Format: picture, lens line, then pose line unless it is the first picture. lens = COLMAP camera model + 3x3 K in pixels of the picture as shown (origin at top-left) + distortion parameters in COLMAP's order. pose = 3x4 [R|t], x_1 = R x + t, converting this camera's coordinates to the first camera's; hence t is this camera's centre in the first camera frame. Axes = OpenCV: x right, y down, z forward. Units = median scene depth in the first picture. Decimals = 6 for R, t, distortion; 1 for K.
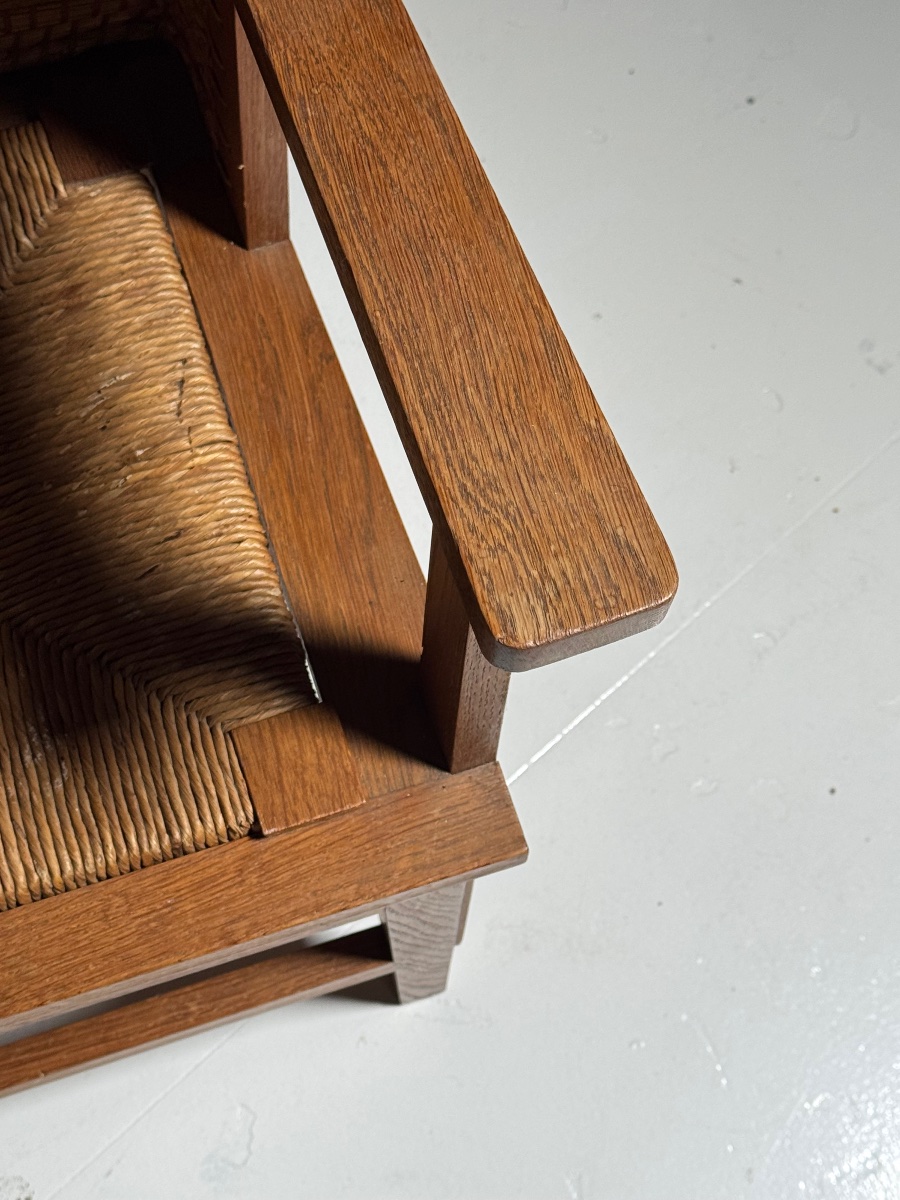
lens RADIAL K [[2147.4, 0, 451.1], [0, 2147.4, 600.7], [0, 0, 1]] dist [0.183896, 0.000000]
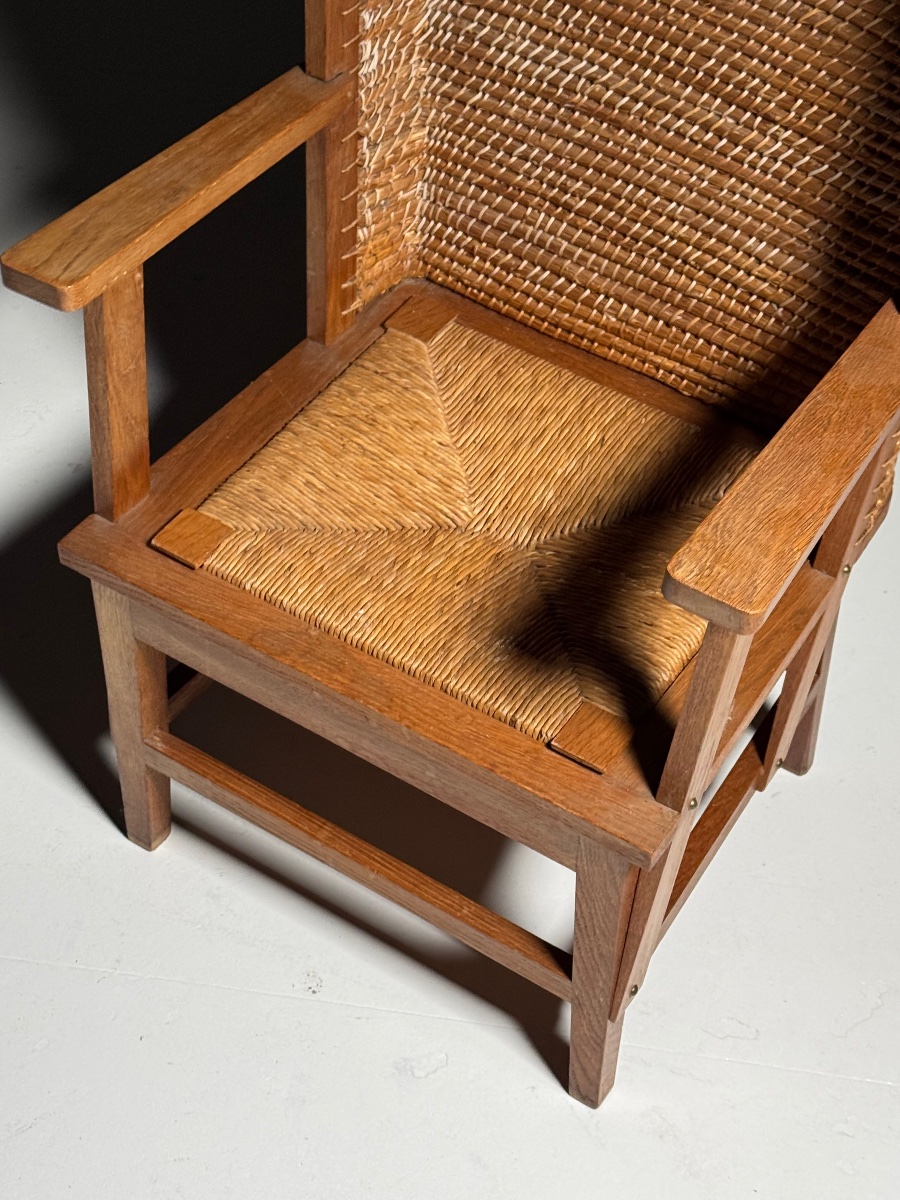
lens RADIAL K [[2147.4, 0, 452.9], [0, 2147.4, 617.1], [0, 0, 1]] dist [0.183896, 0.000000]
pose [[0.626976, 0.554885, -0.546813, 0.730788], [-0.732206, 0.659426, -0.170387, 0.384933], [0.266038, 0.507208, 0.819734, -0.458057]]
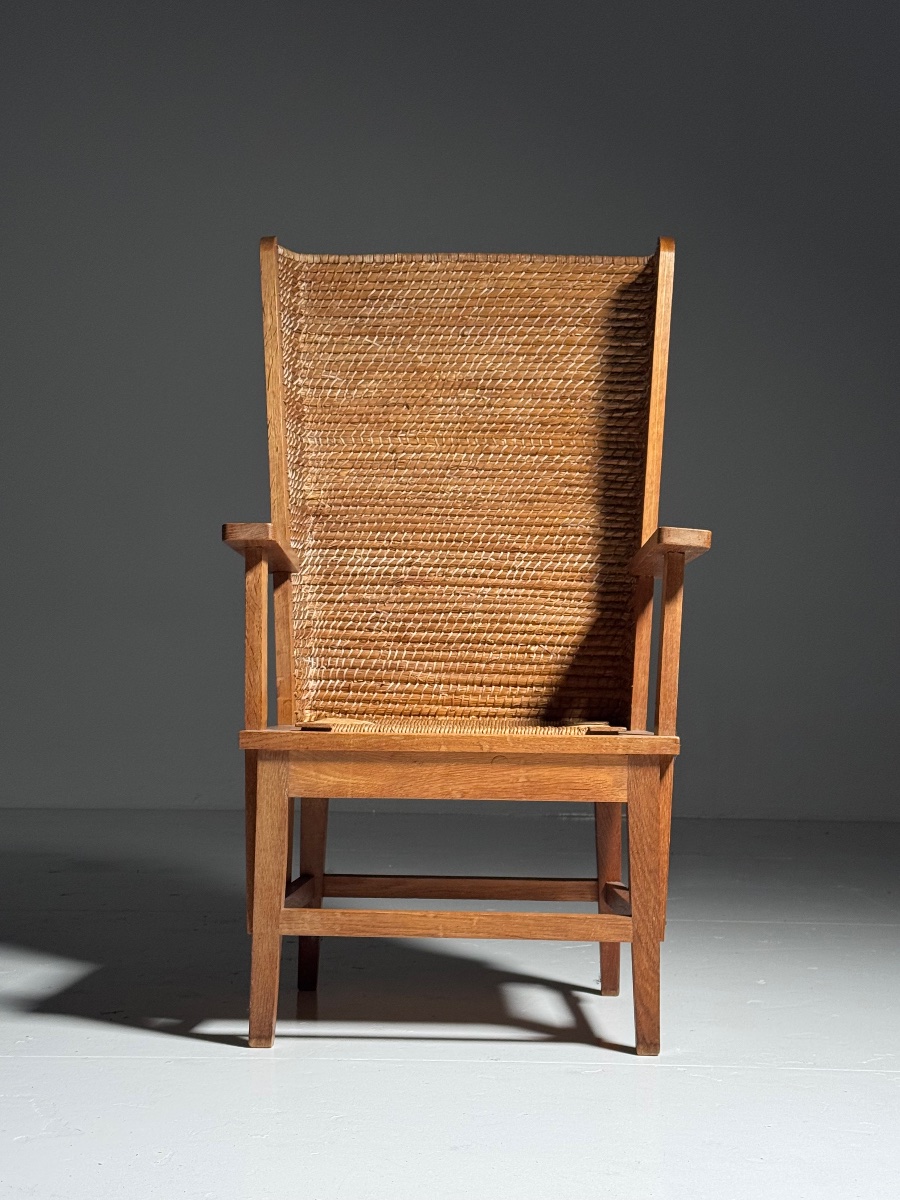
lens RADIAL K [[1879.0, 0, 450.3], [0, 1879.0, 604.6], [0, 0, 1]] dist [0.198204, 0.000000]
pose [[0.945698, -0.038532, -0.322755, 0.558943], [-0.297850, 0.294882, -0.907926, 2.404445], [0.130159, 0.954756, 0.267393, 0.134708]]
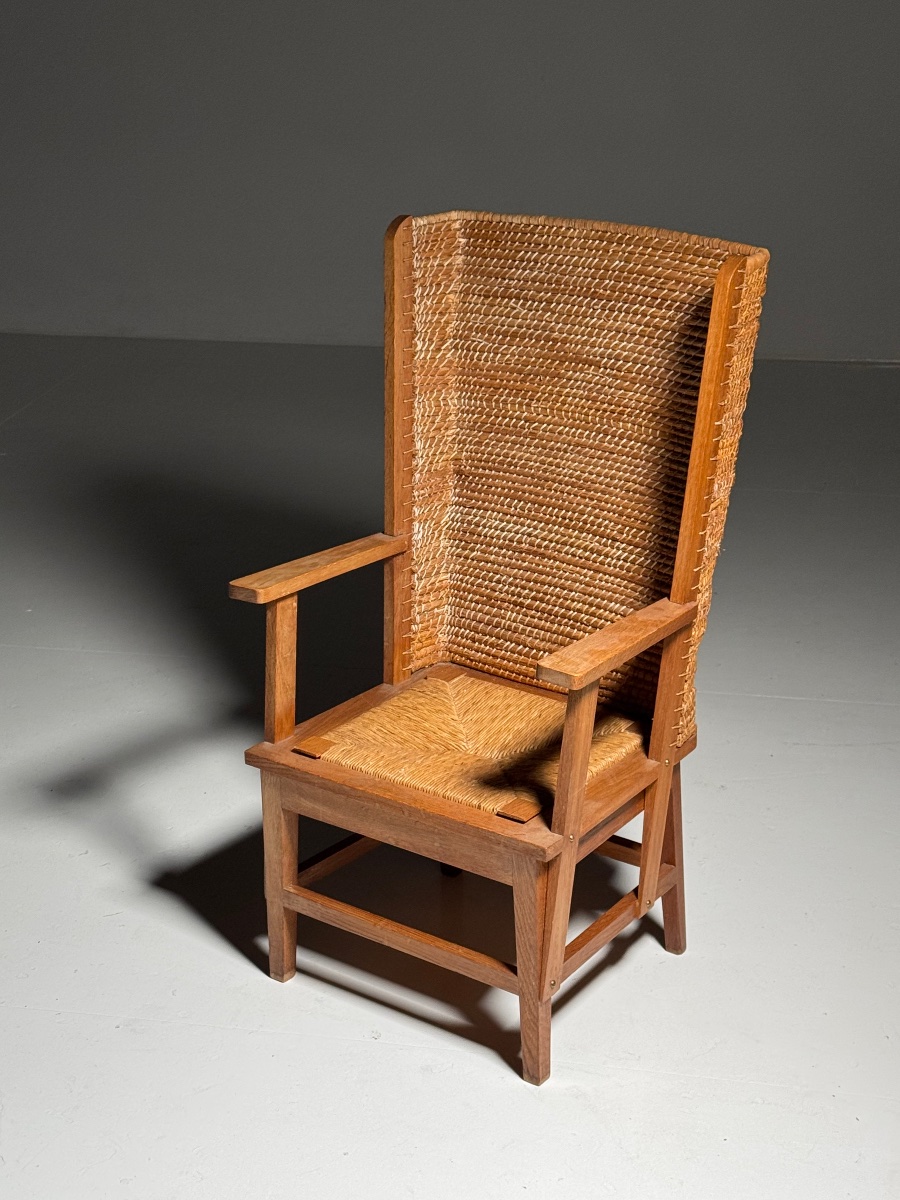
lens RADIAL K [[2086.4, 0, 446.4], [0, 2086.4, 597.3], [0, 0, 1]] dist [0.203037, 0.000000]
pose [[0.579835, 0.246048, -0.776693, 2.202525], [-0.752306, 0.527662, -0.394471, 1.221868], [0.312773, 0.813039, 0.491060, -0.814320]]
